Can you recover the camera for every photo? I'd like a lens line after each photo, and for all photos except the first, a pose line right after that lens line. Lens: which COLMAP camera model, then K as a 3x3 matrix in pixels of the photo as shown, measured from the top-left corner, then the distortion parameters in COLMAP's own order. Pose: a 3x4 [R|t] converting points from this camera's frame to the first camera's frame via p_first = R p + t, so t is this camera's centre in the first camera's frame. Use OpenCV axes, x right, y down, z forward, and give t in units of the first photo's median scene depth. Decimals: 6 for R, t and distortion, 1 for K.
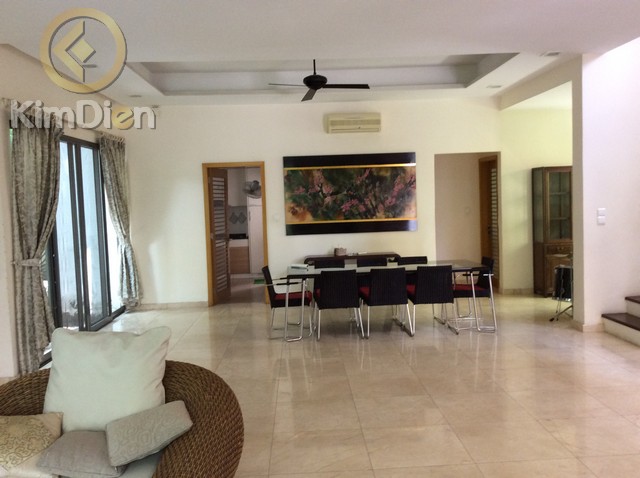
lens RADIAL K [[580.3, 0, 322.5], [0, 580.3, 235.0], [0, 0, 1]] dist [0.067820, 0.000000]
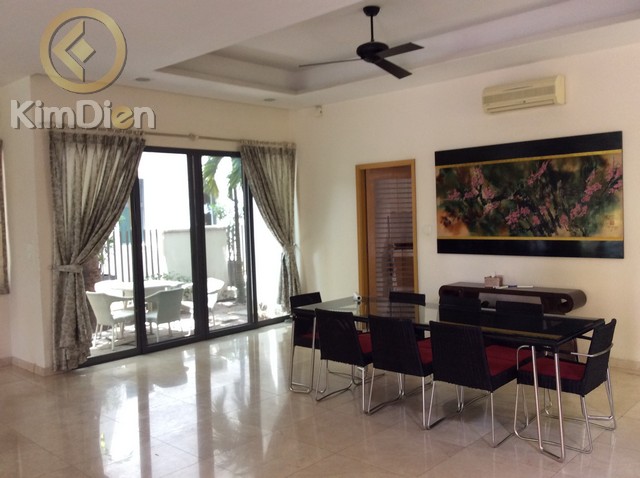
lens RADIAL K [[580.3, 0, 320.6], [0, 580.3, 241.8], [0, 0, 1]] dist [0.067820, 0.000000]
pose [[0.713267, 0.049723, -0.699127, 0.370650], [-0.037053, 0.998761, 0.033232, -0.034500], [0.699913, 0.002201, 0.714225, 0.335204]]
